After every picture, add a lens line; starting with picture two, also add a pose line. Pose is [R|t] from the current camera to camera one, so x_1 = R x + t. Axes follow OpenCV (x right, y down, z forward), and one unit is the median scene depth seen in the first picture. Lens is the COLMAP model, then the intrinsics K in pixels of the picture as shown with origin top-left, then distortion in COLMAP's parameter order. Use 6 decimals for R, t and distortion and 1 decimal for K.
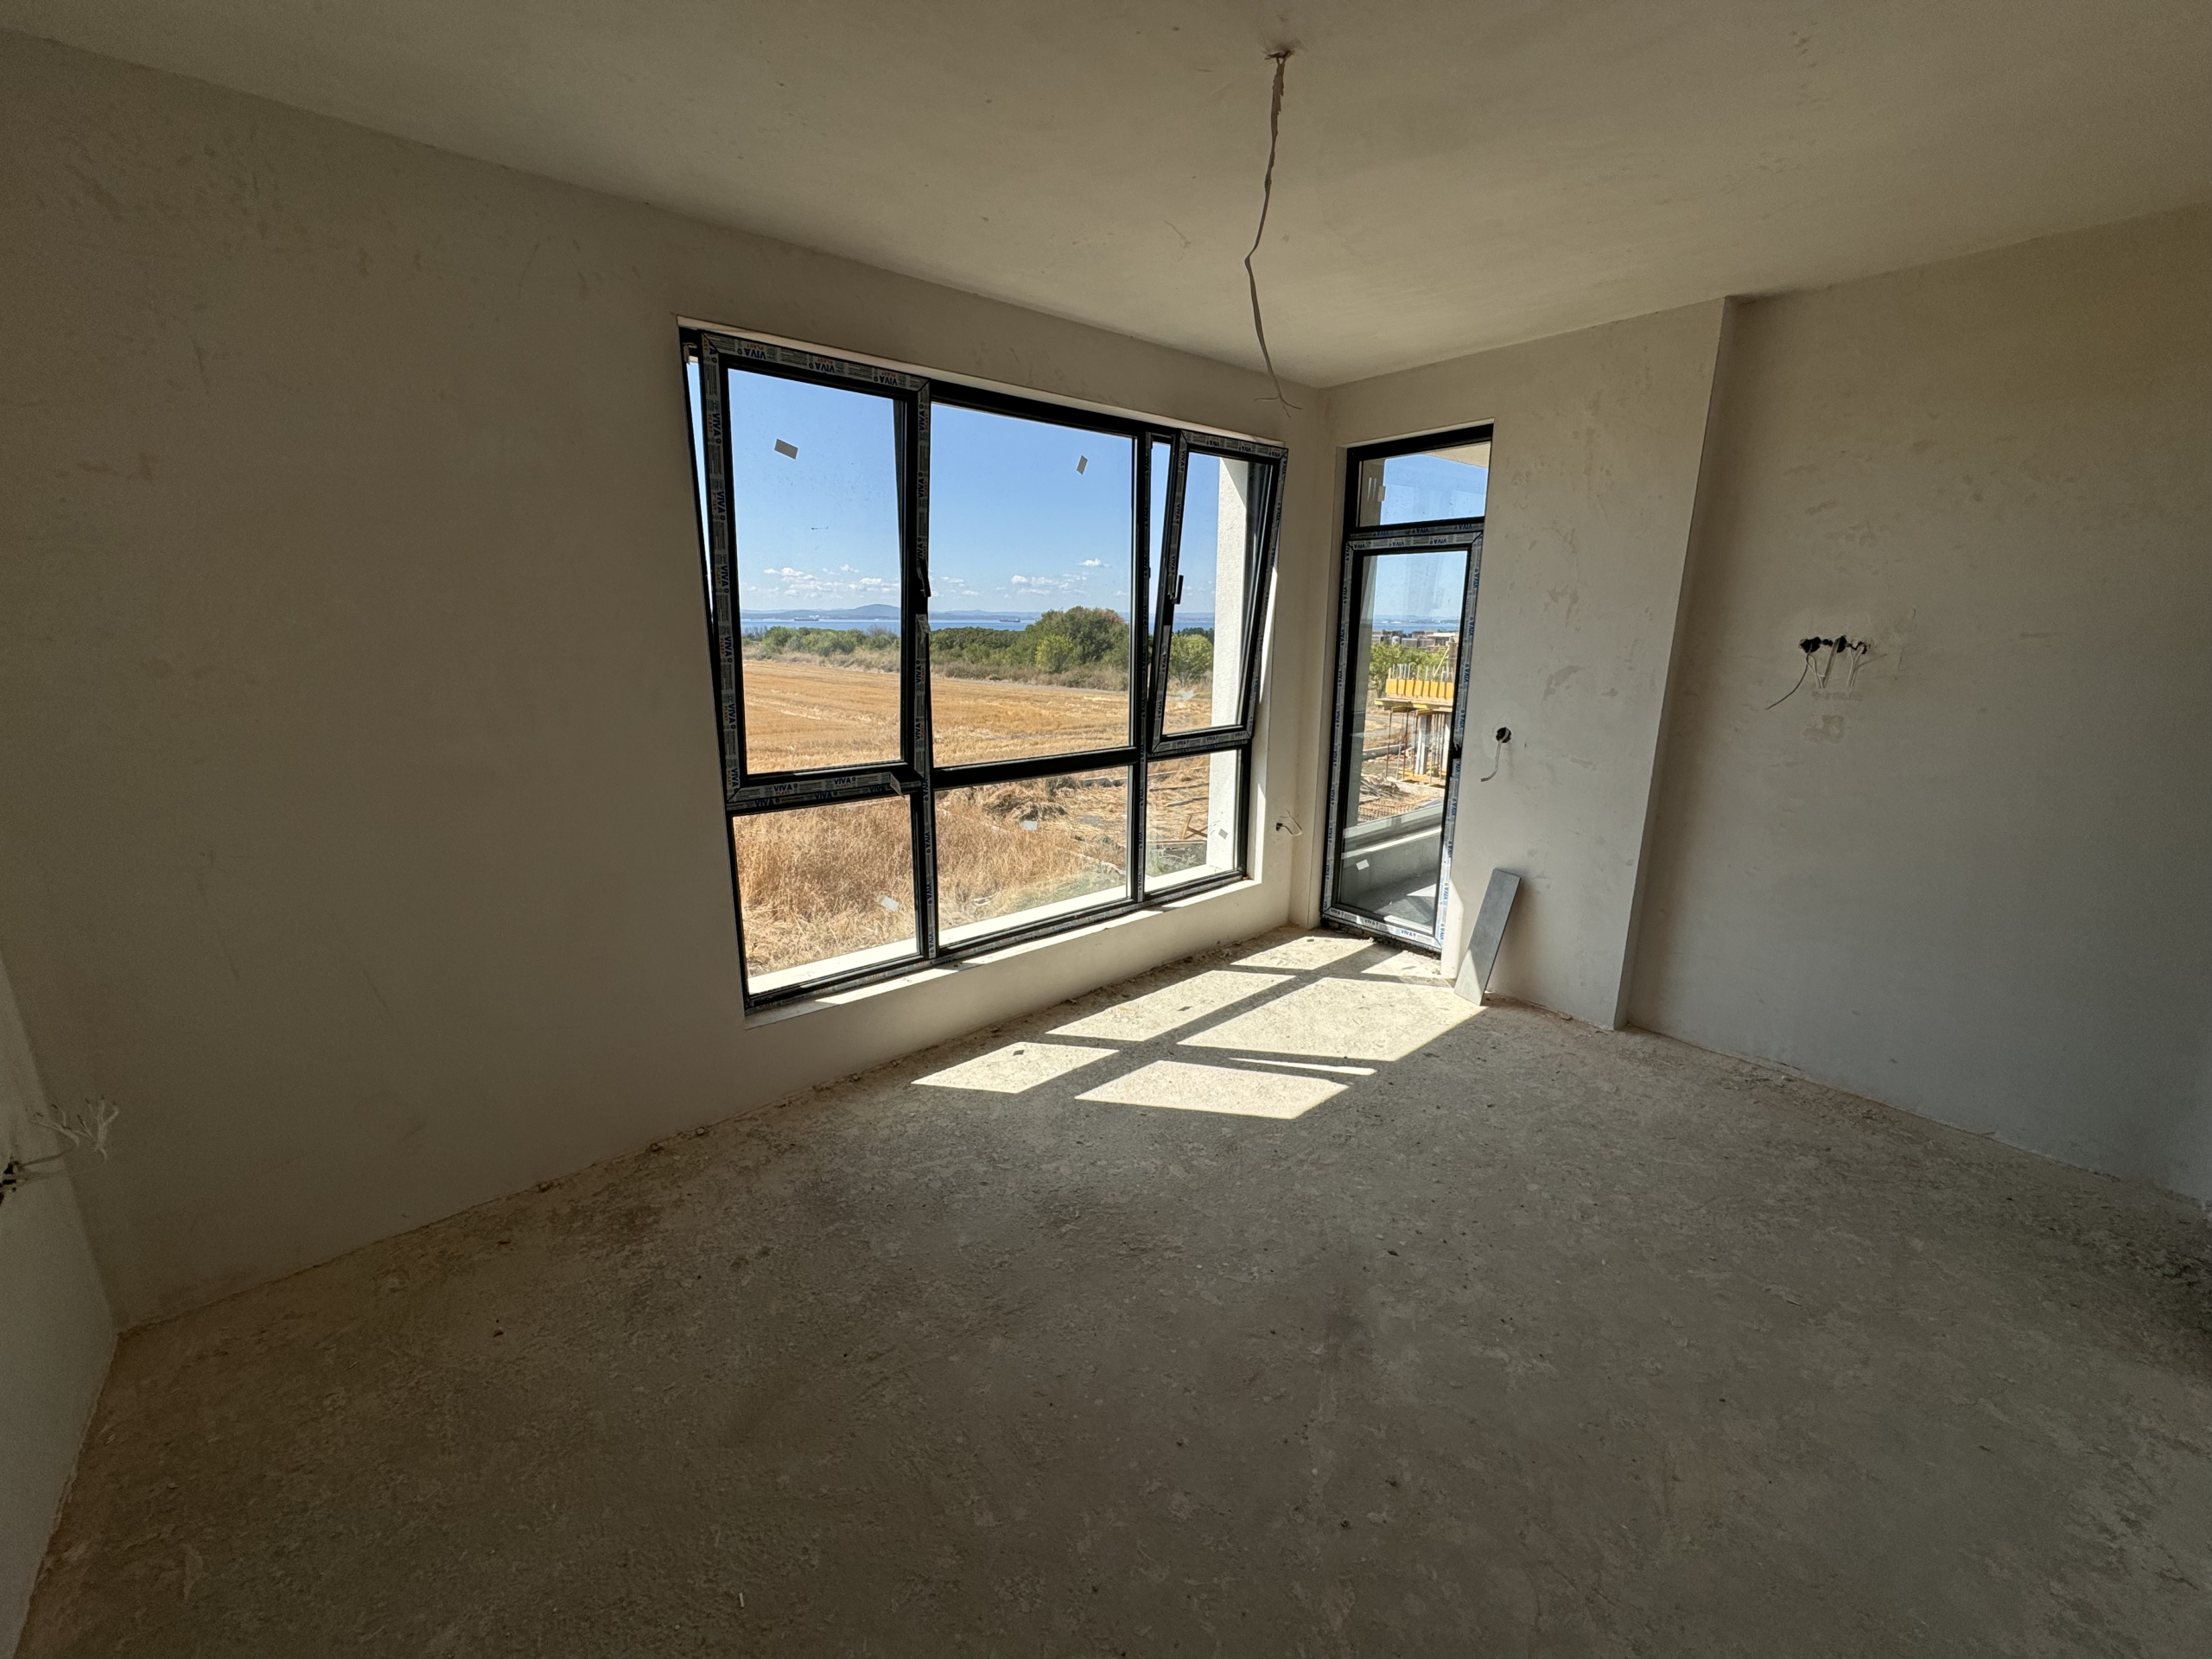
lens RADIAL K [[878.6, 0, 1095.8], [0, 878.6, 821.8], [0, 0, 1]] dist [-0.001355, 0.000410]
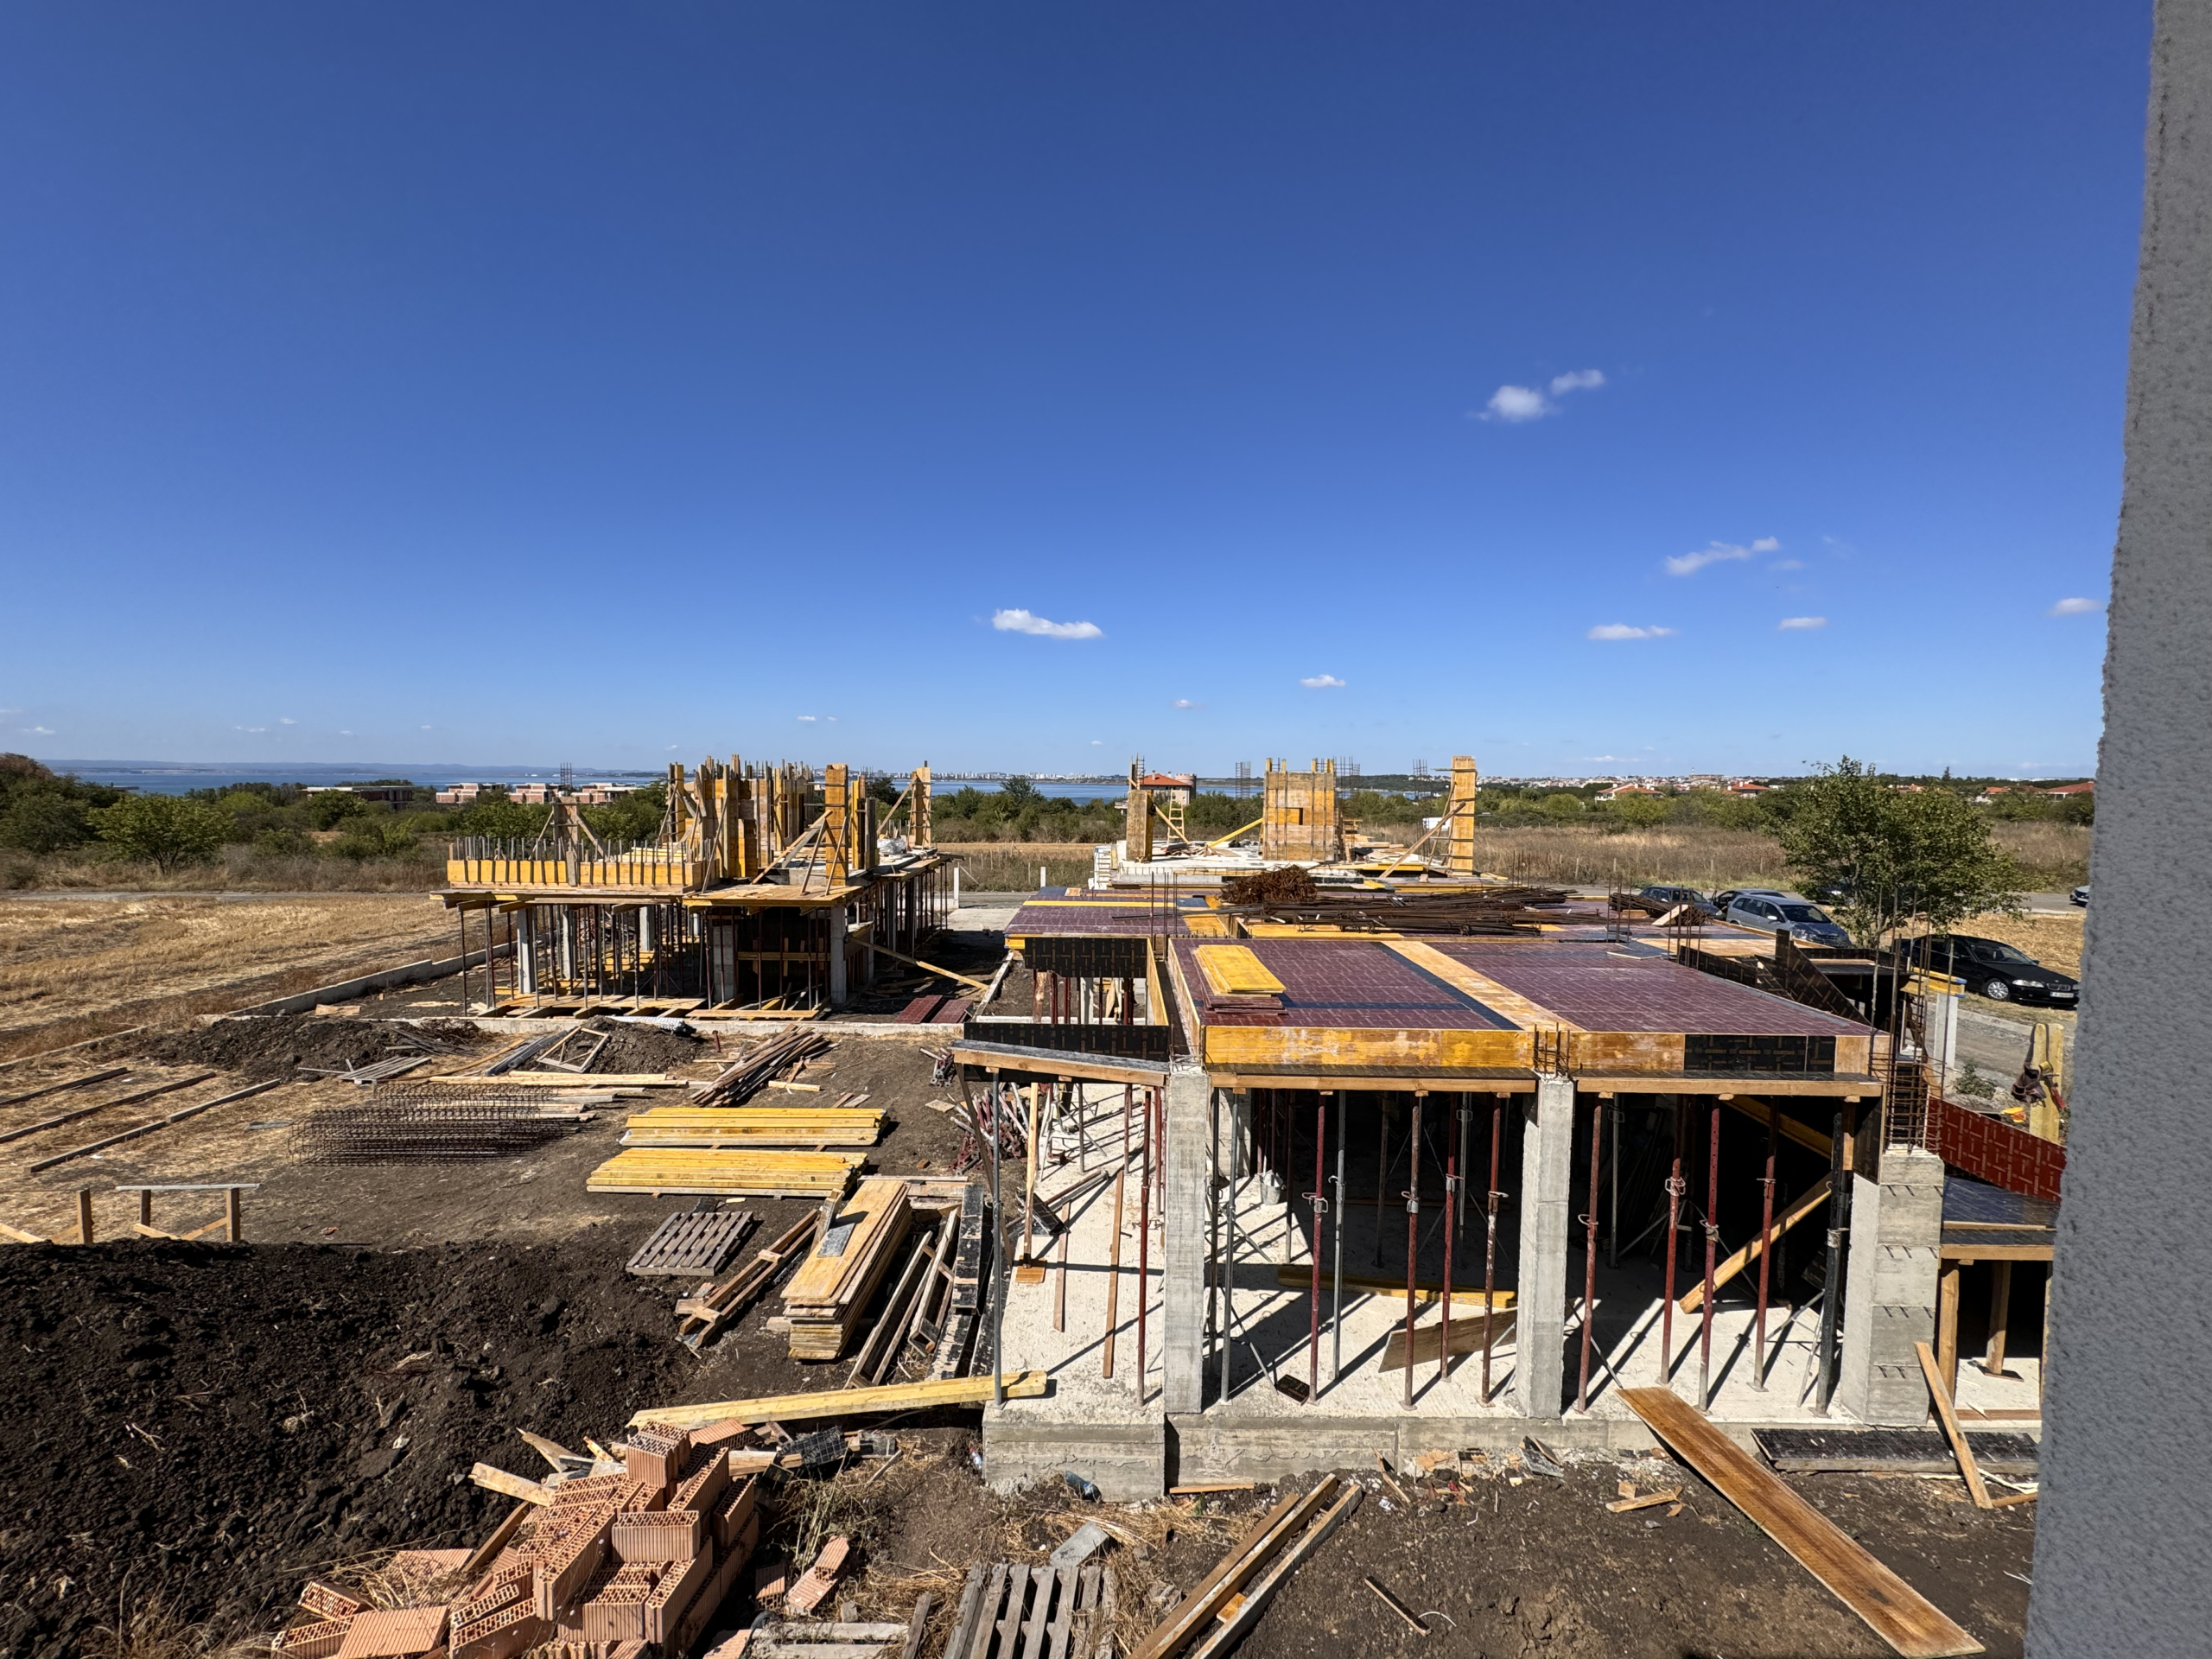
lens RADIAL K [[878.6, 0, 1103.7], [0, 878.6, 828.6], [0, 0, 1]] dist [-0.001355, 0.000410]
pose [[0.647492, -0.043722, 0.760817, 1.078819], [0.167007, 0.982225, -0.085685, -0.344107], [-0.743548, 0.182542, 0.643285, 1.530328]]
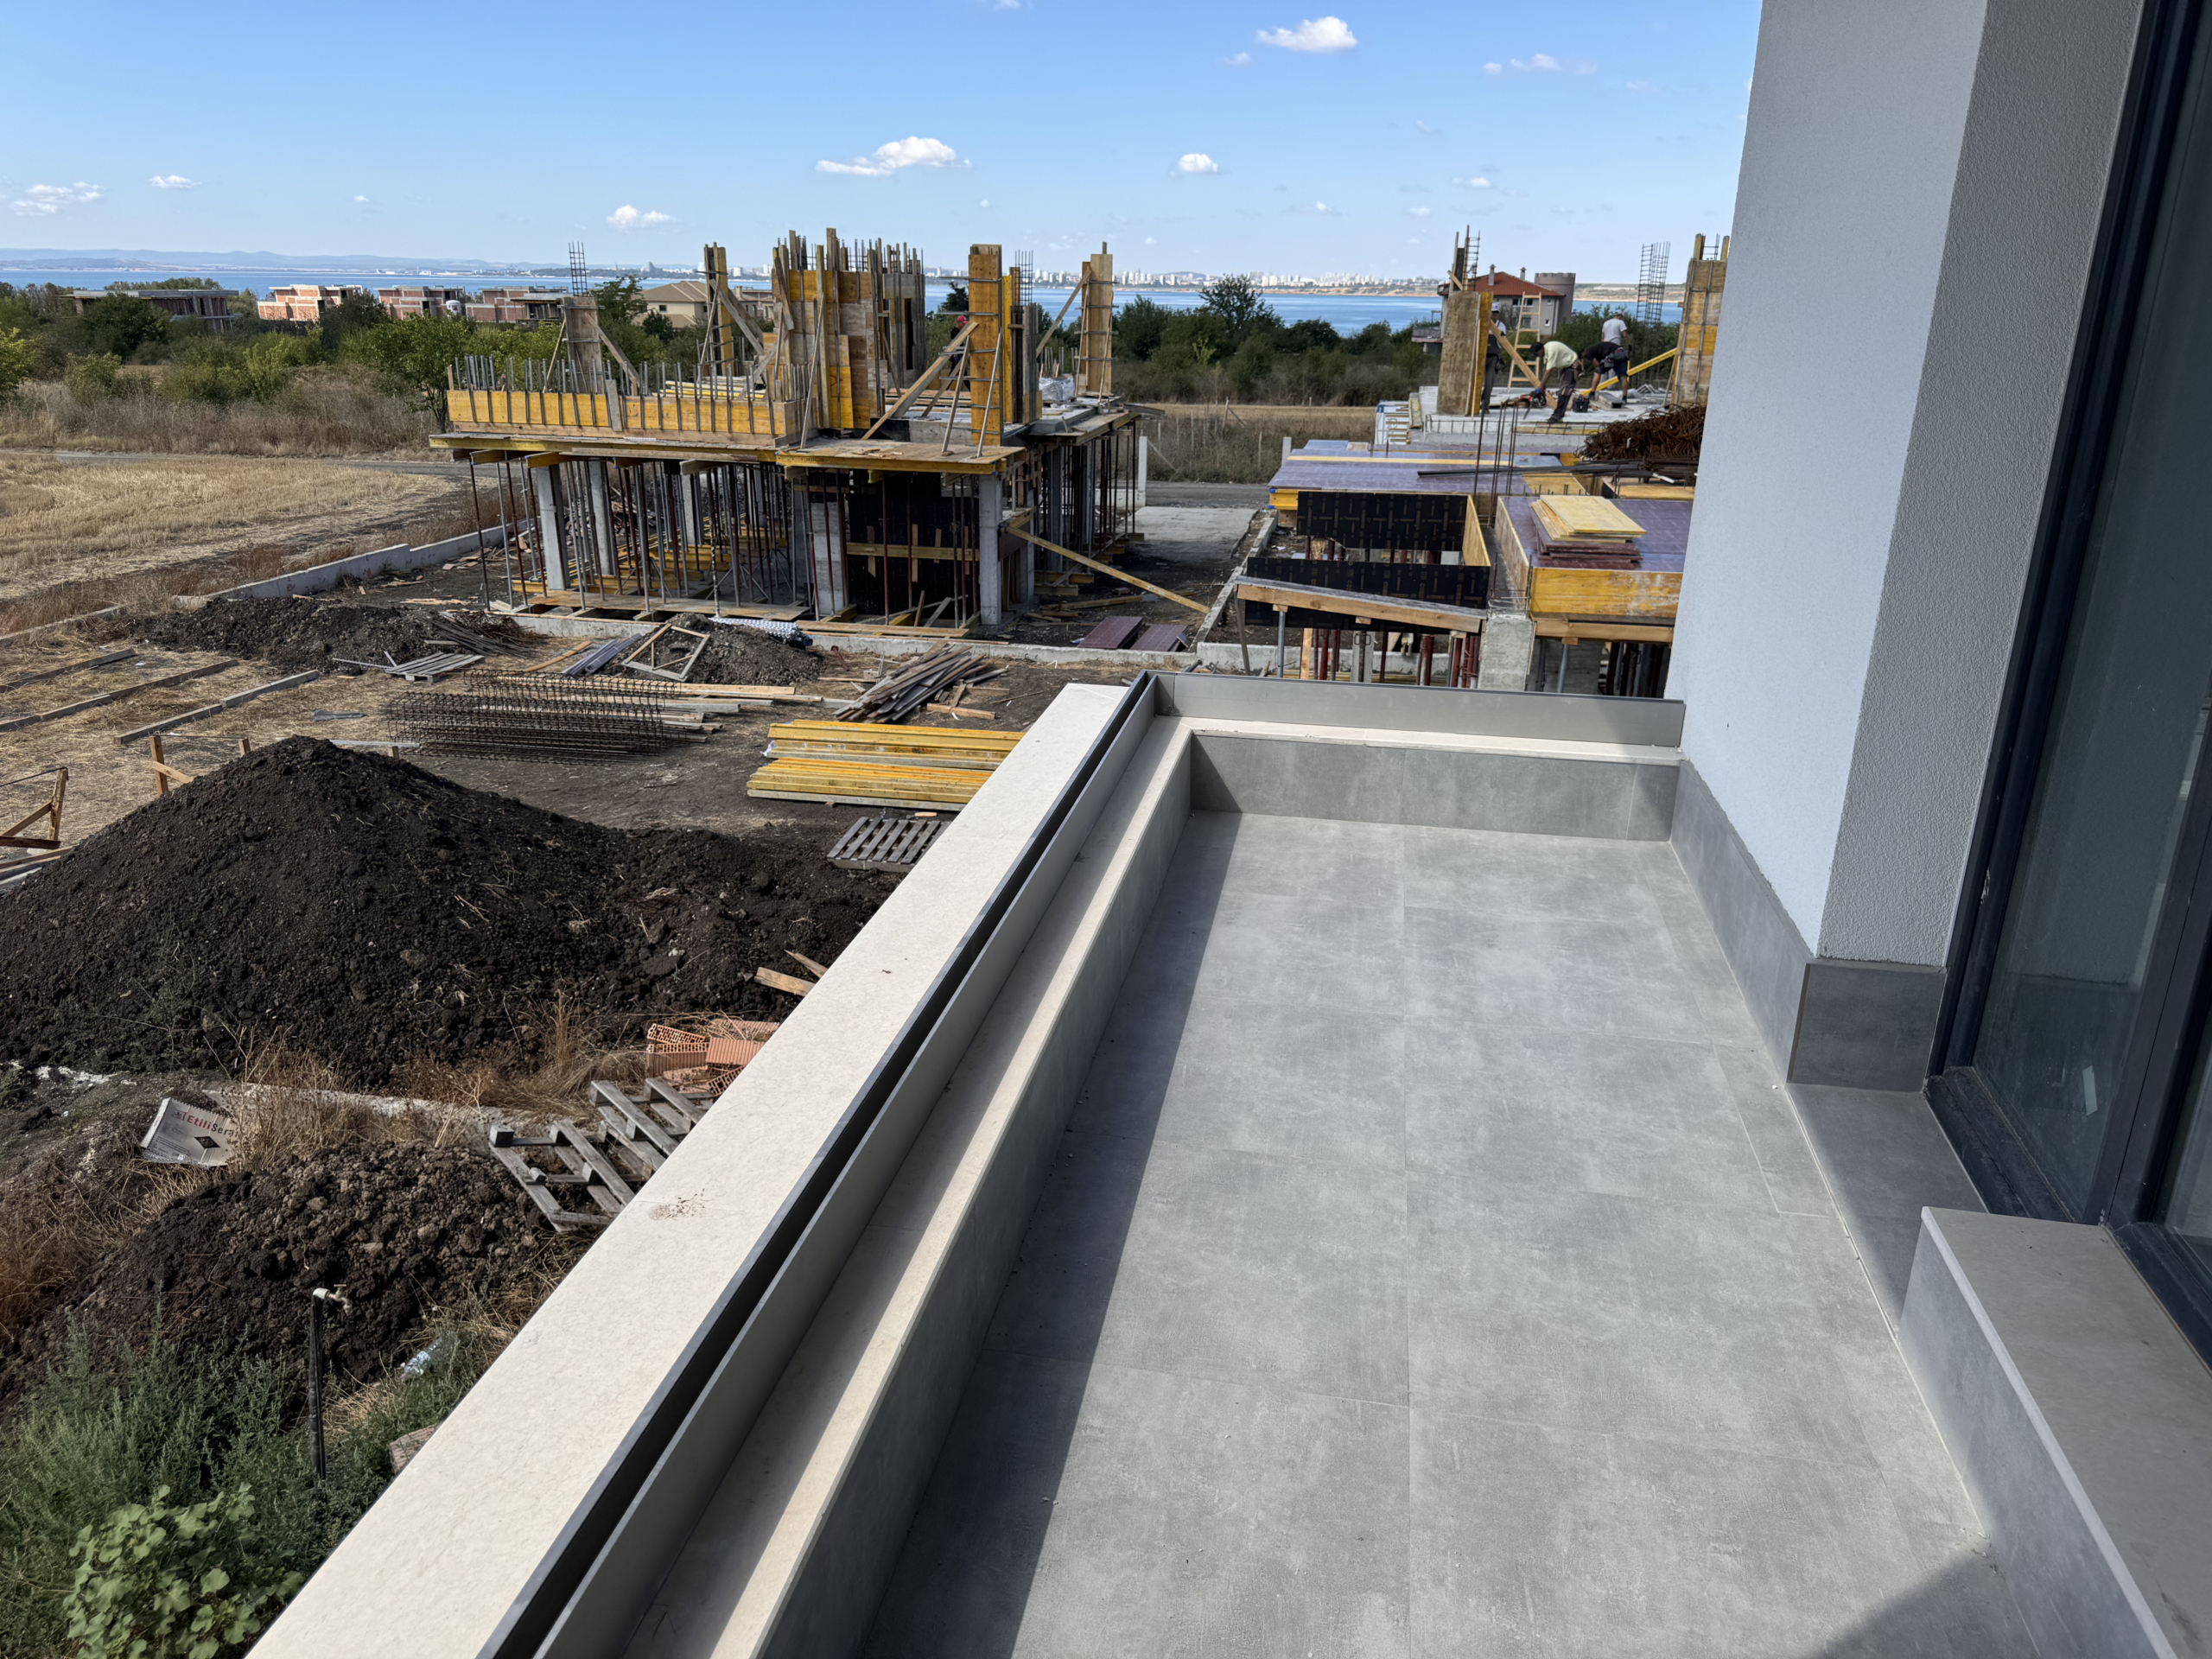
lens RADIAL K [[1555.7, 0, 1111.9], [0, 1555.7, 842.4], [0, 0, 1]] dist [0.064576, -0.080291]
pose [[0.765050, -0.212794, 0.607796, 0.370073], [0.136684, 0.975980, 0.169650, -0.181964], [-0.629297, -0.046715, 0.775759, 1.026857]]
